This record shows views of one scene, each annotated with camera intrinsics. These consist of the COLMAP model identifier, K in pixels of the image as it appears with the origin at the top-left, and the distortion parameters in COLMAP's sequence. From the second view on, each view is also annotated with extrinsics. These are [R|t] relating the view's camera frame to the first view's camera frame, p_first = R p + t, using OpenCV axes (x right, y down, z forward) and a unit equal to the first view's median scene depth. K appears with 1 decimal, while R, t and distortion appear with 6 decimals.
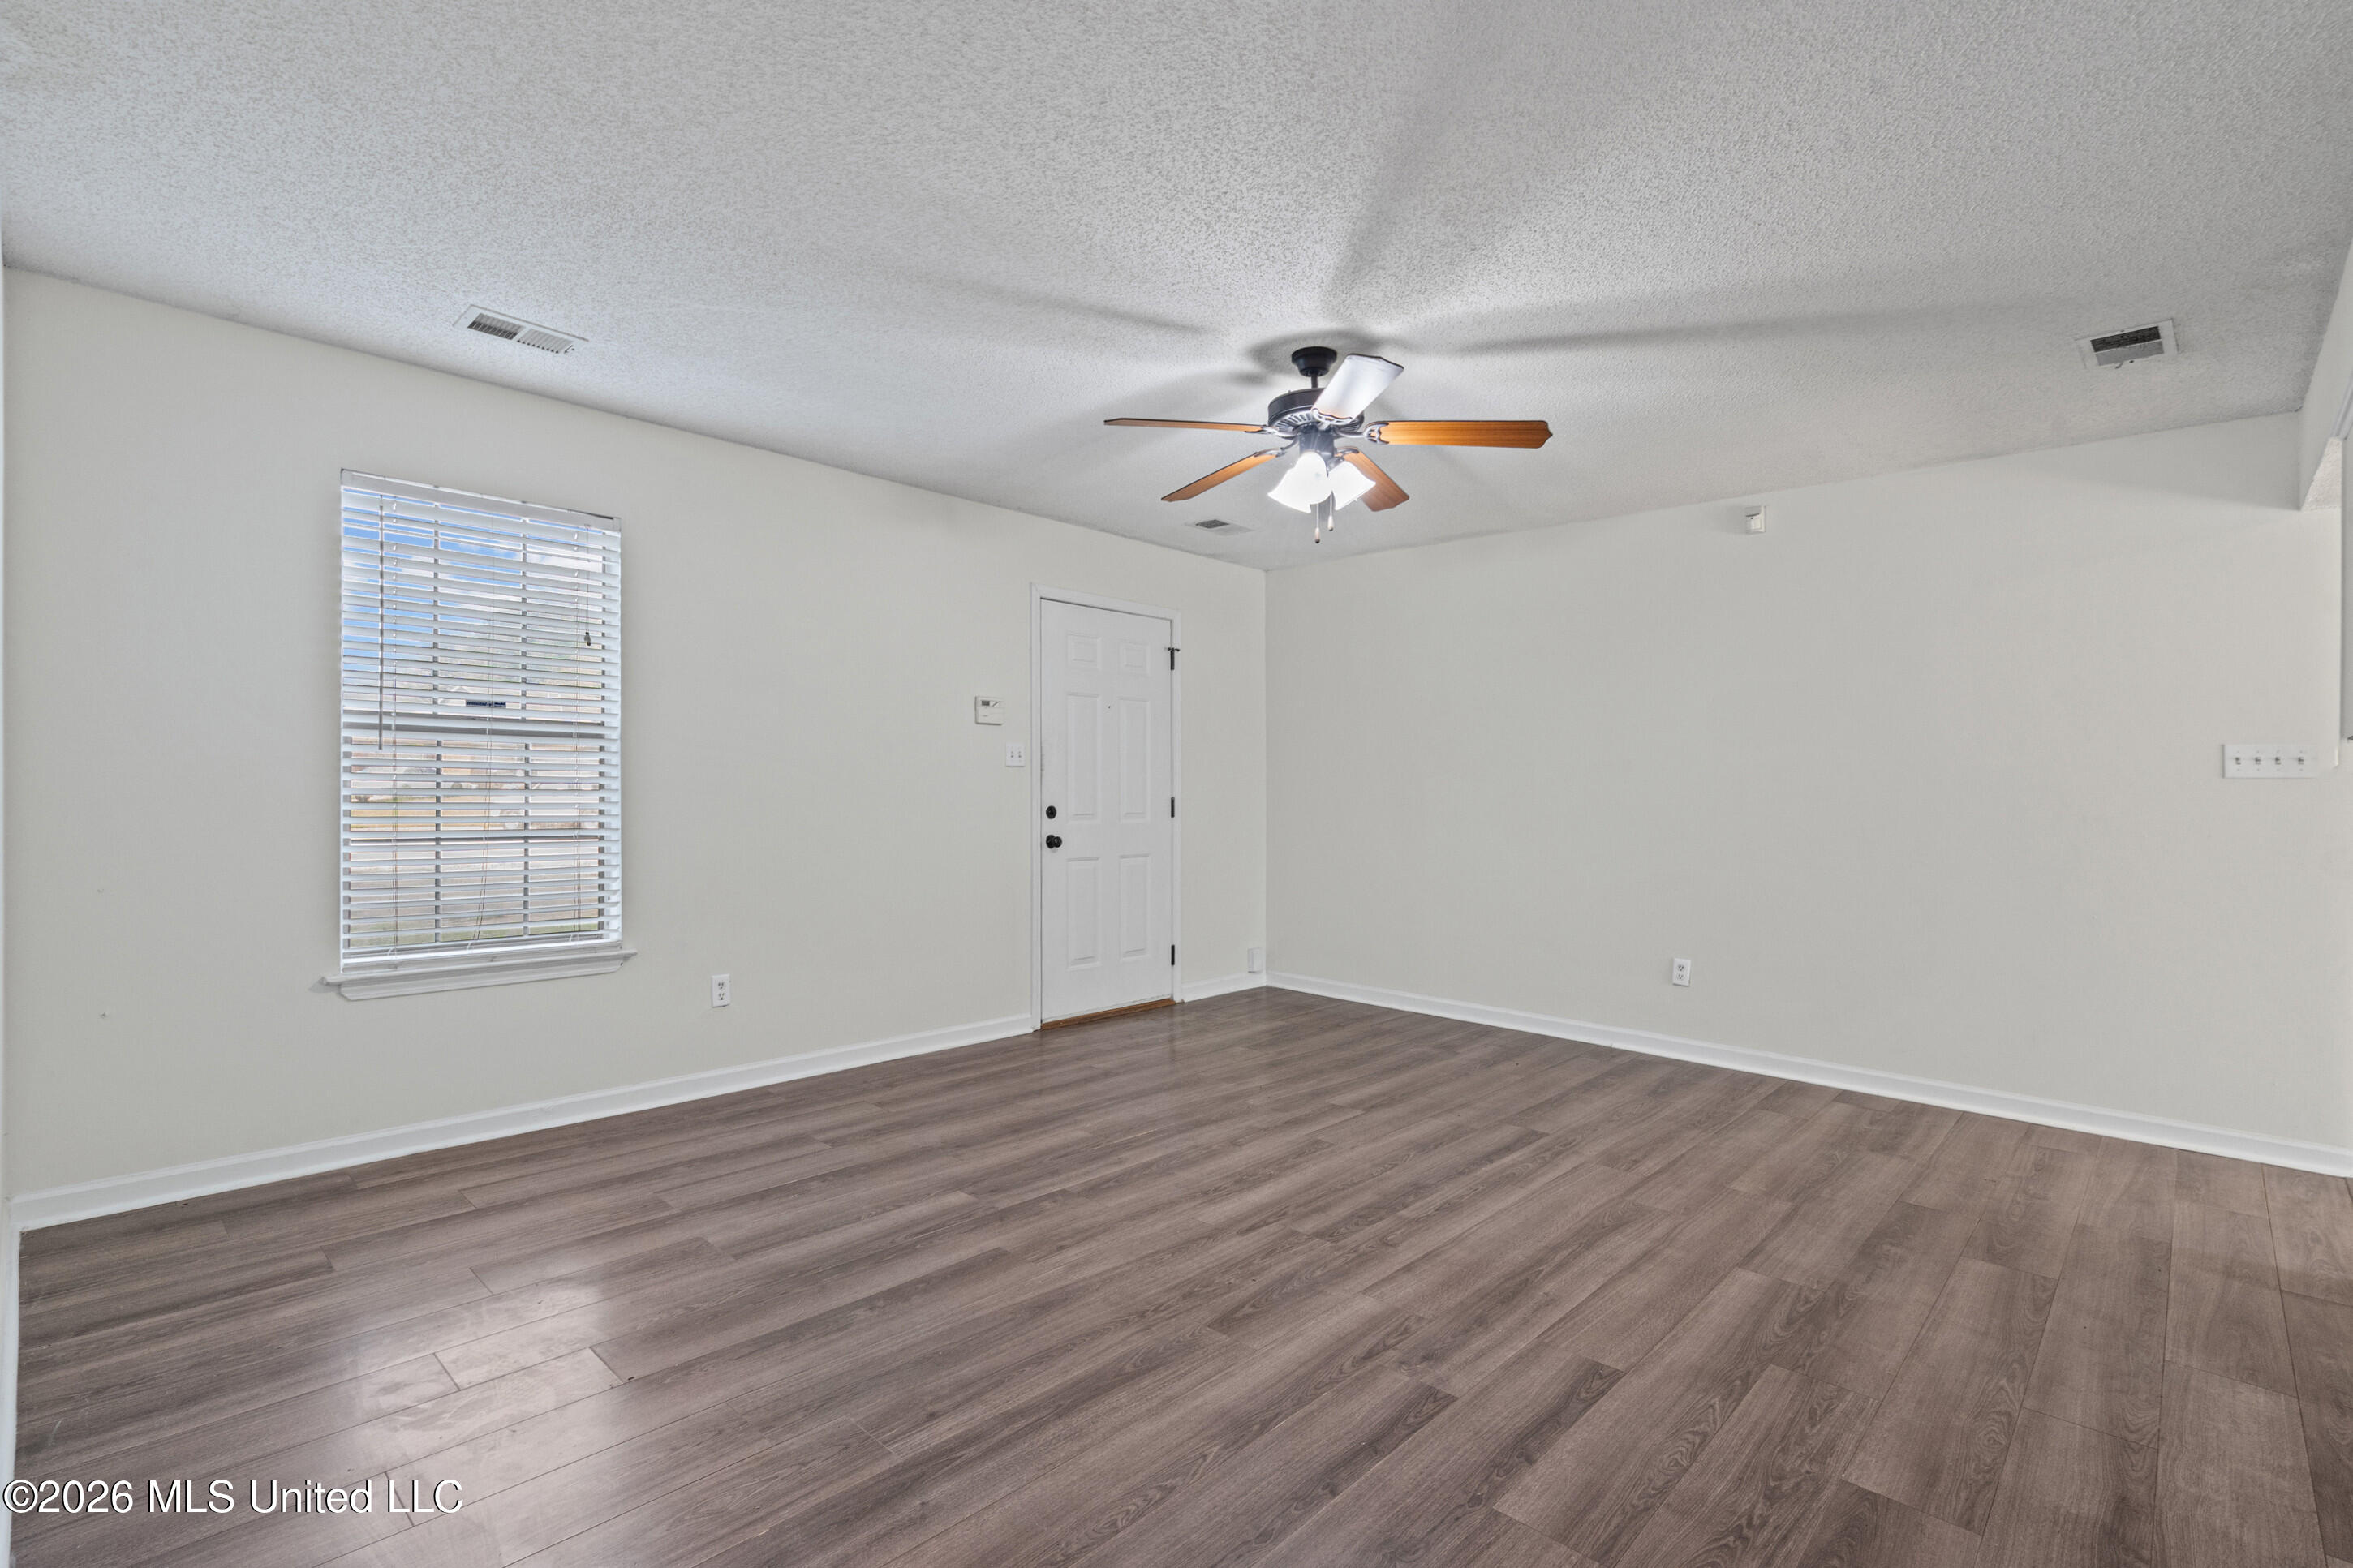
lens RADIAL K [[1079.8, 0, 1173.4], [0, 1079.8, 778.7], [0, 0, 1]] dist [-0.006590, 0.002478]
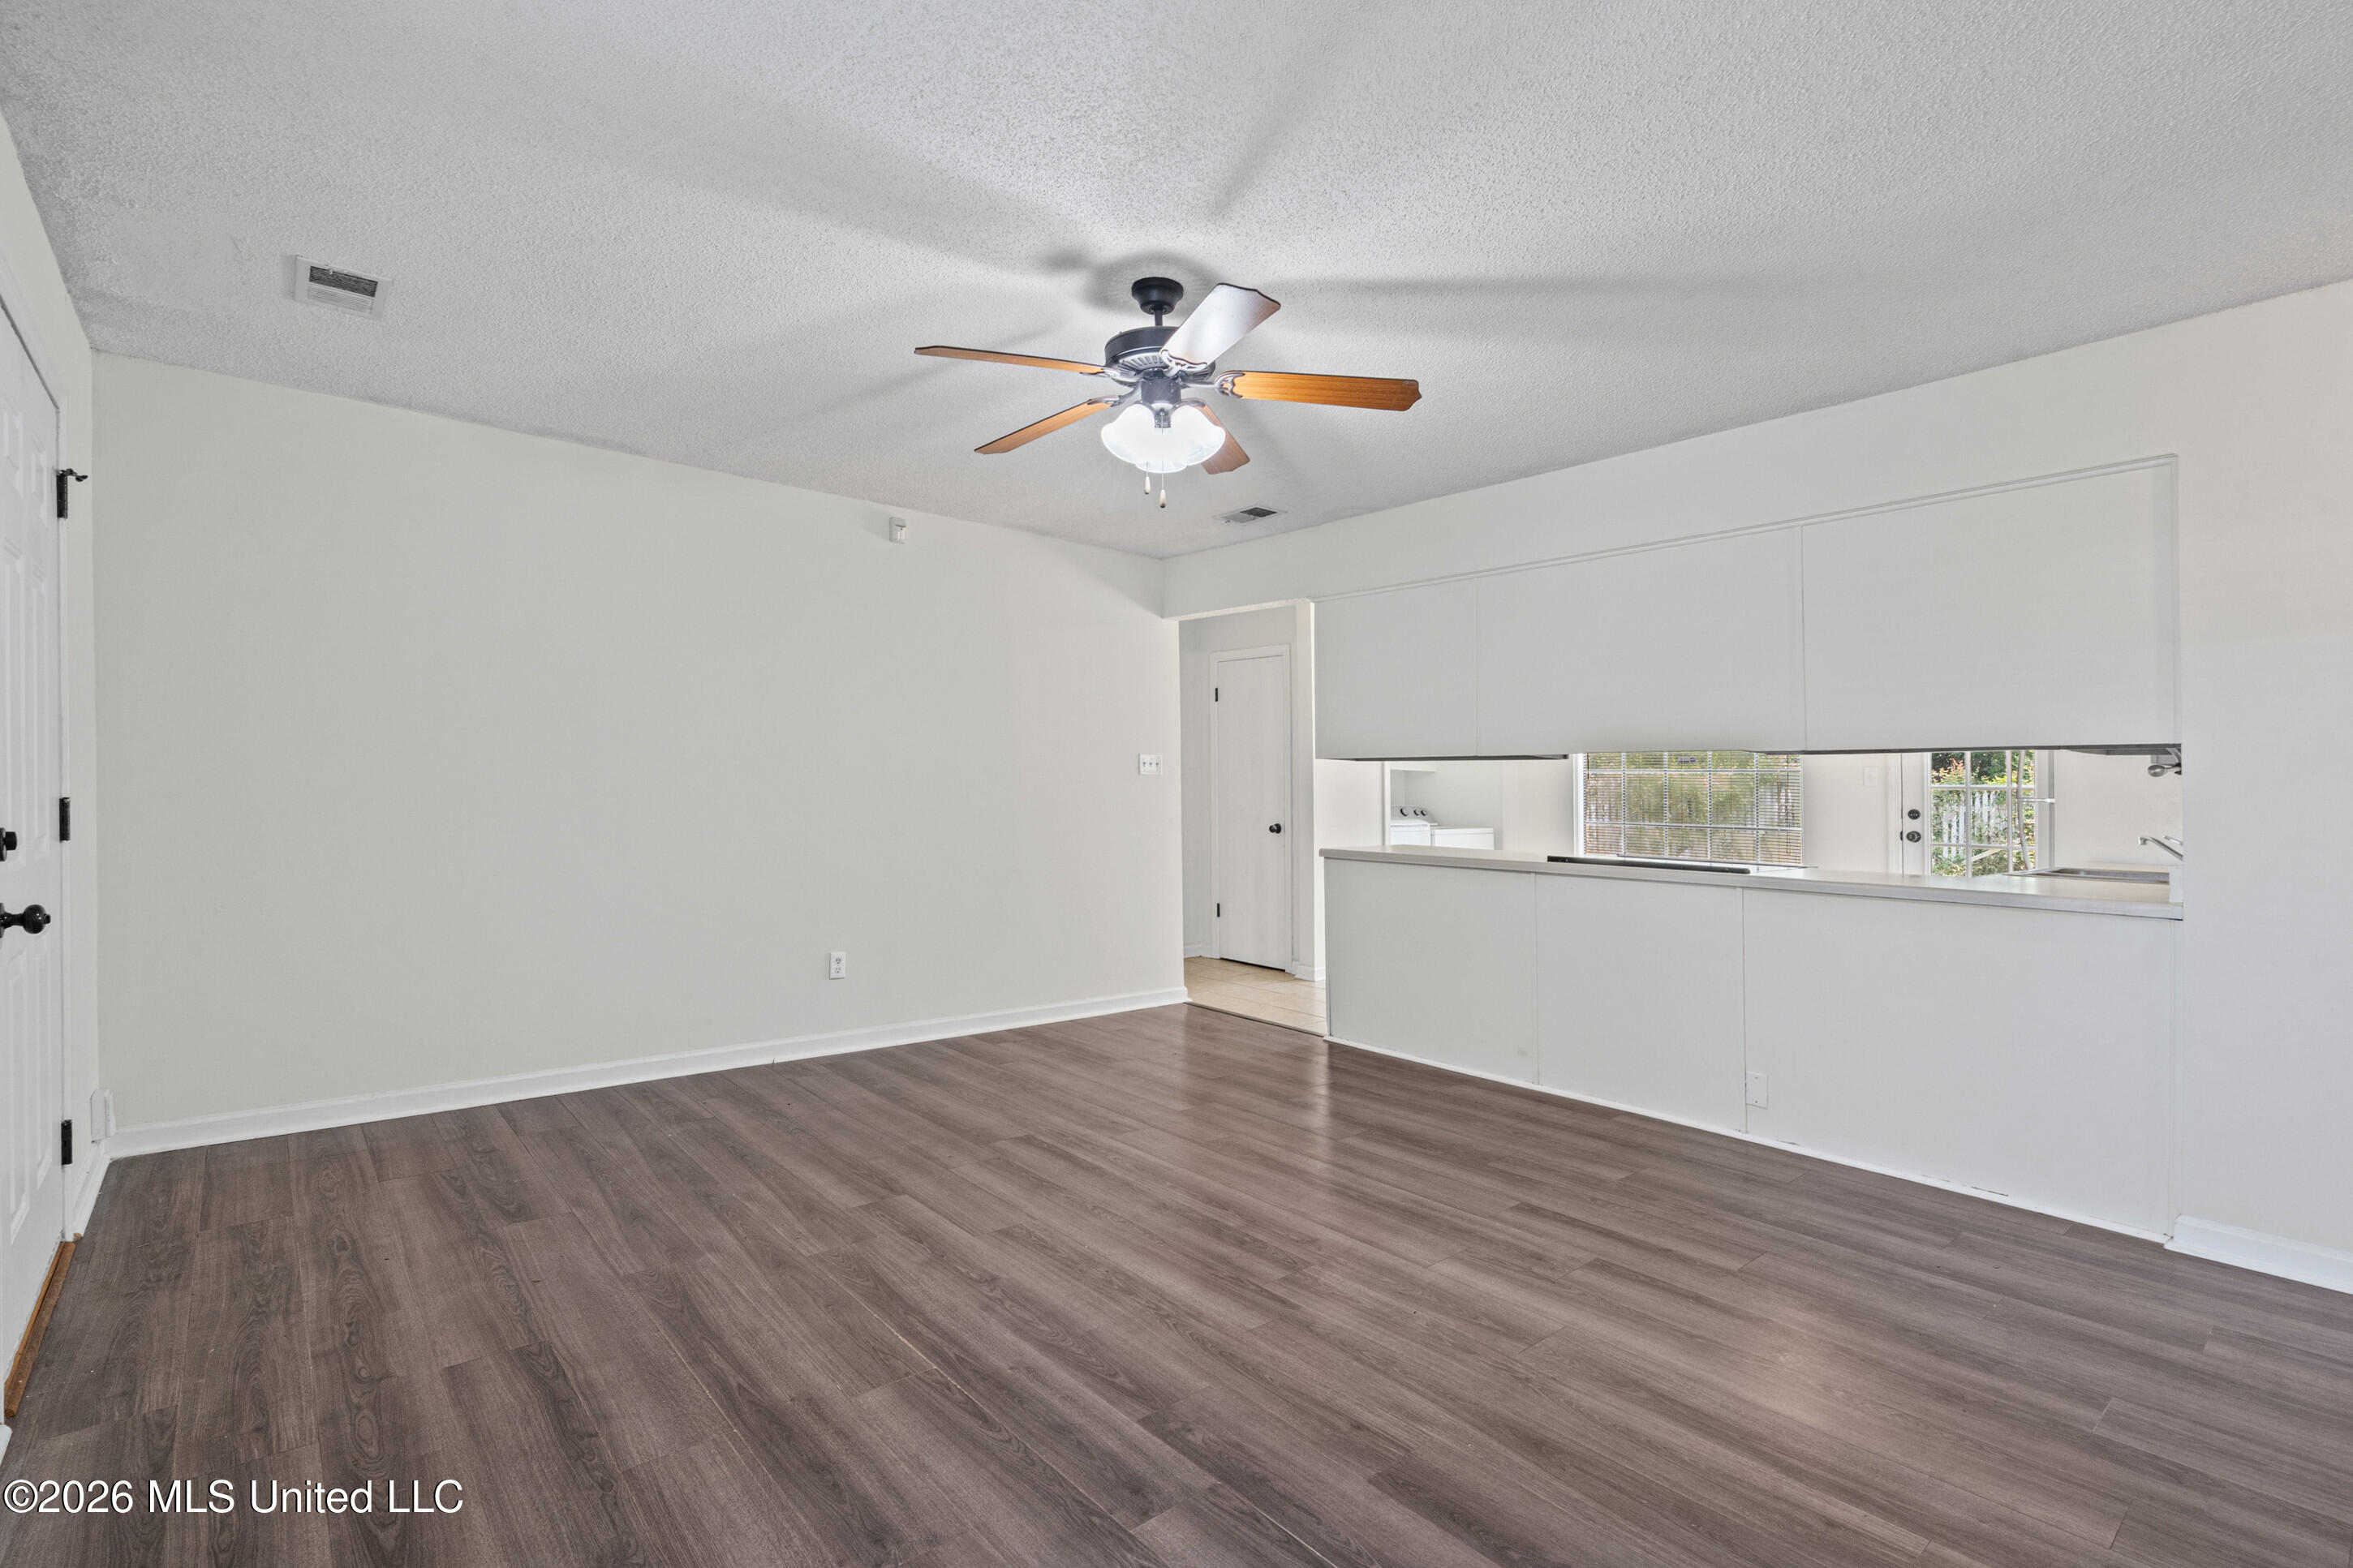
lens RADIAL K [[1079.8, 0, 1149.6], [0, 1079.8, 755.6], [0, 0, 1]] dist [-0.006590, 0.002478]
pose [[0.124902, 0.018701, 0.991993, -0.711795], [-0.020422, 0.999659, -0.016274, -0.004071], [-0.991959, -0.018225, 0.125241, 0.881774]]
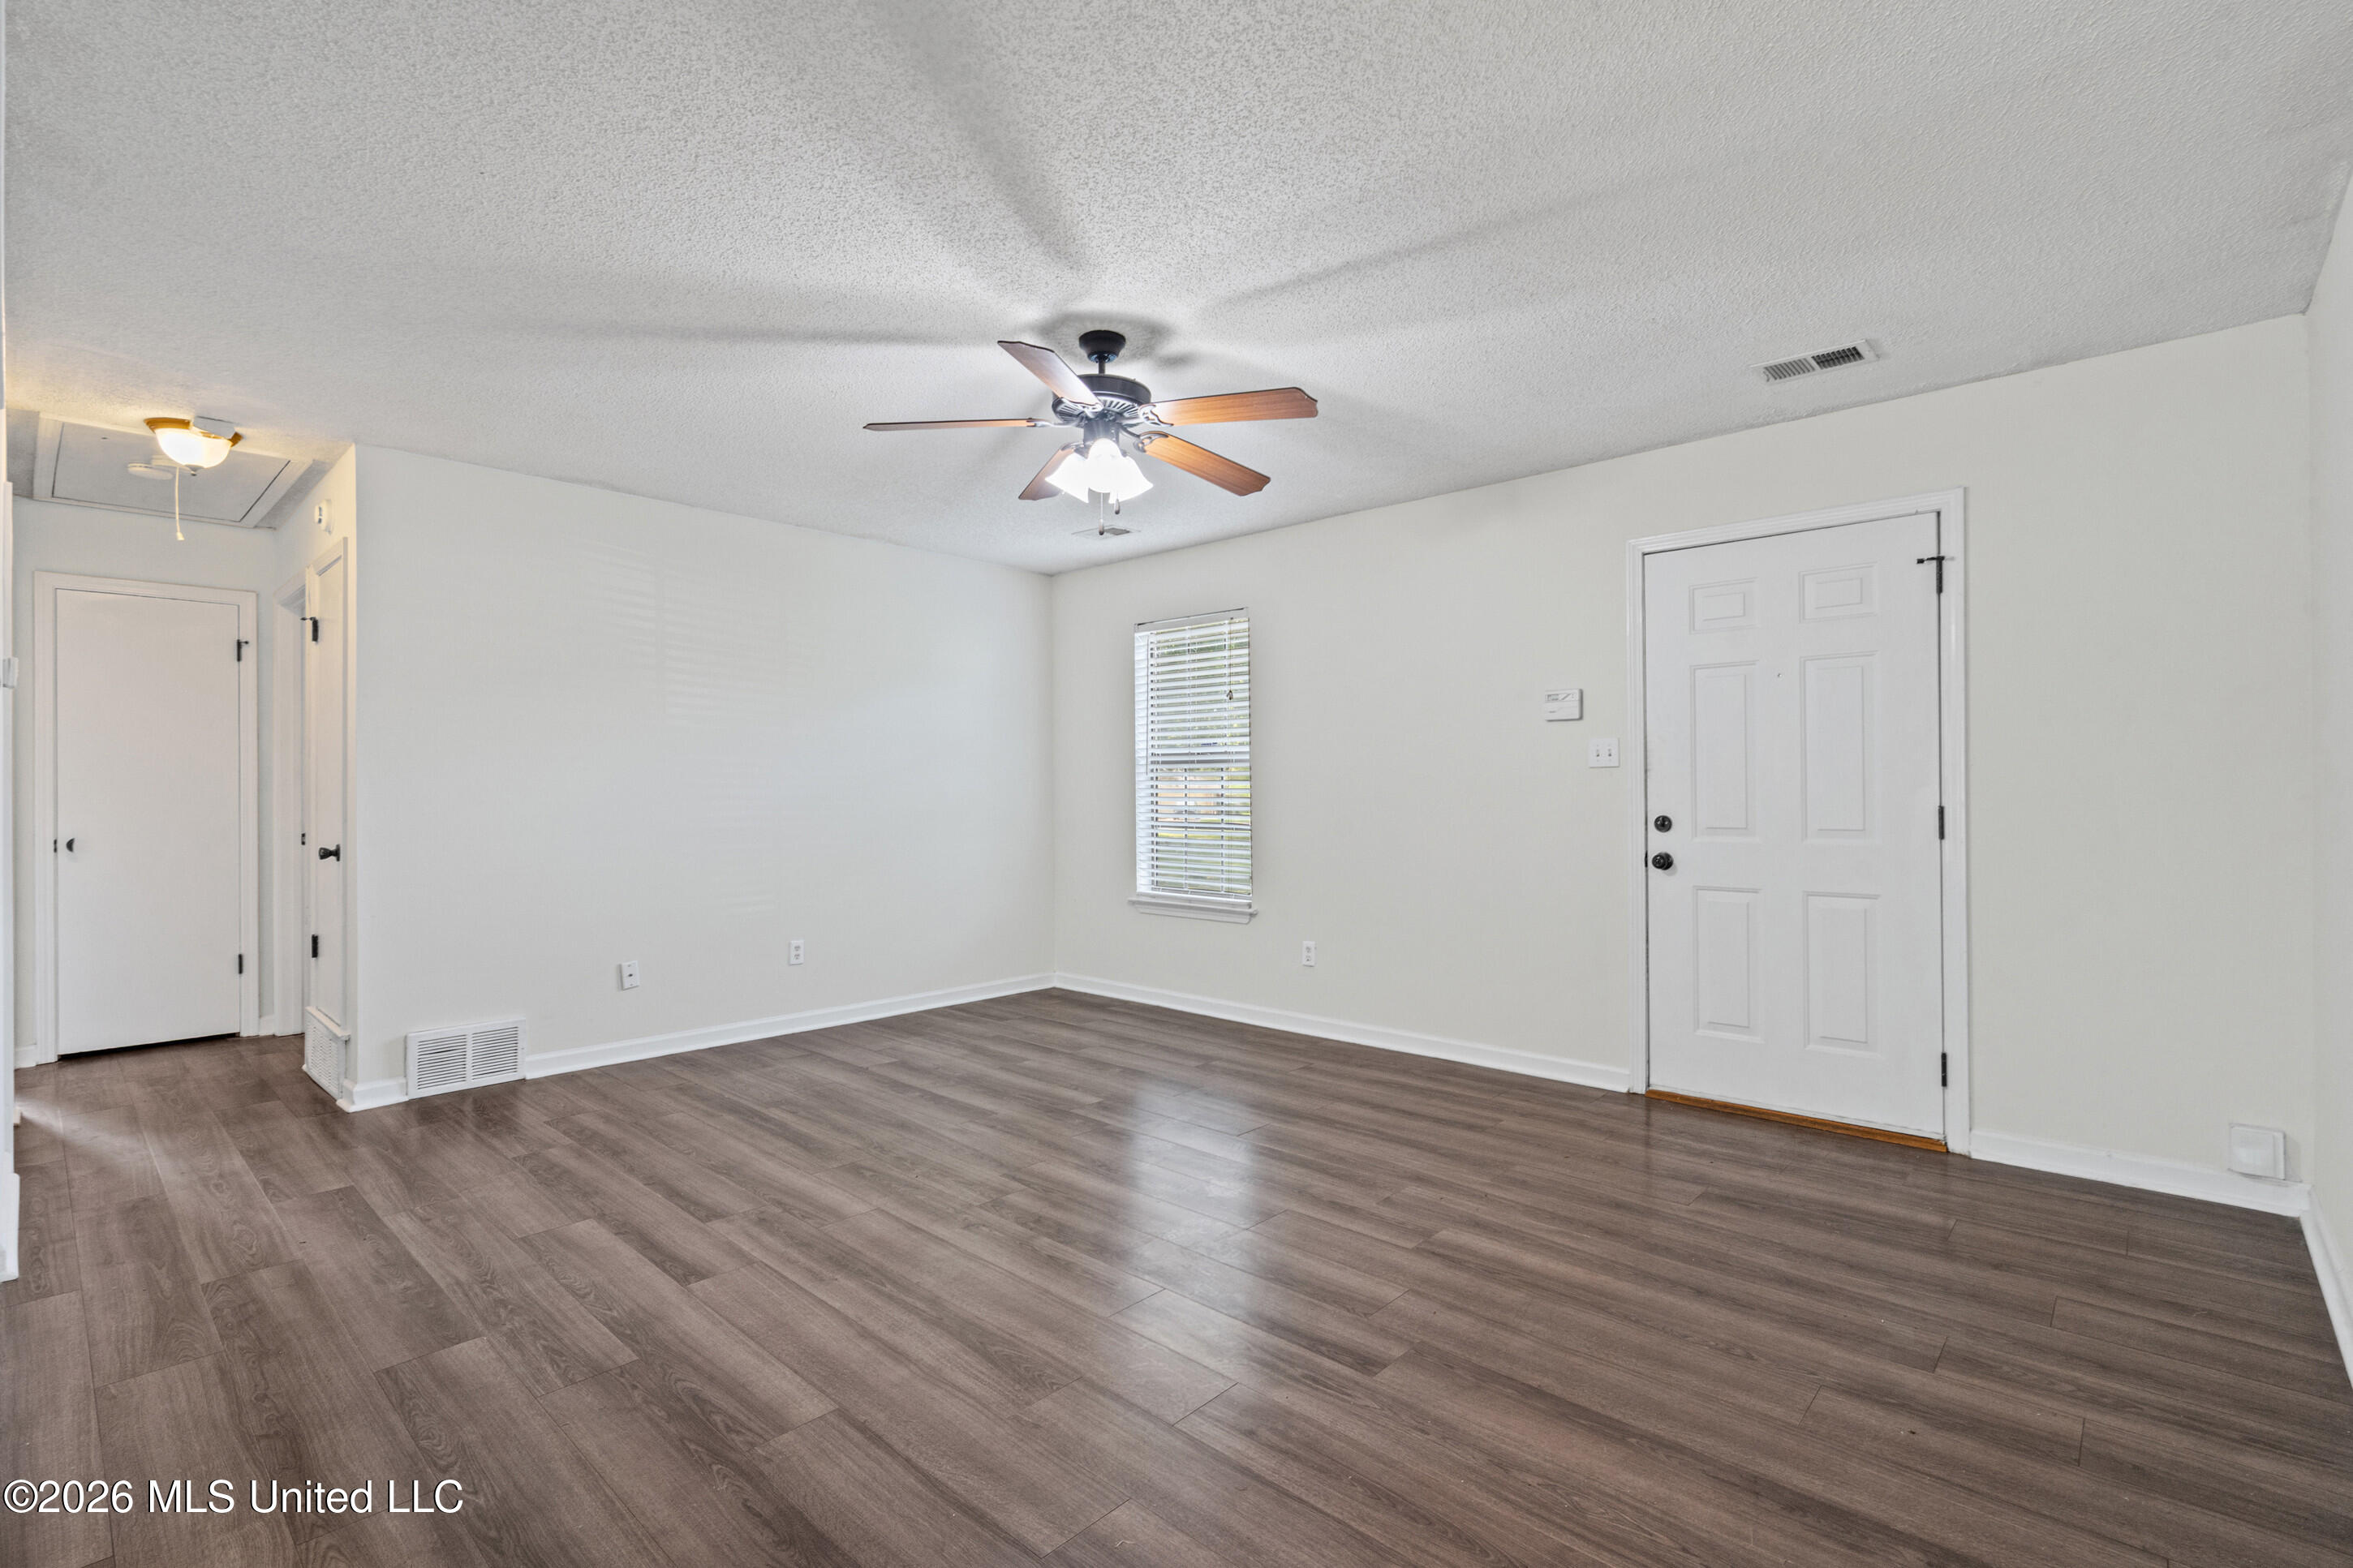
lens RADIAL K [[1079.8, 0, 1158.5], [0, 1079.8, 804.4], [0, 0, 1]] dist [-0.006590, 0.002478]
pose [[0.004437, 0.000066, -0.999990, 1.061347], [0.009548, 0.999954, 0.000108, 0.021712], [0.999945, -0.009549, 0.004436, 1.009584]]
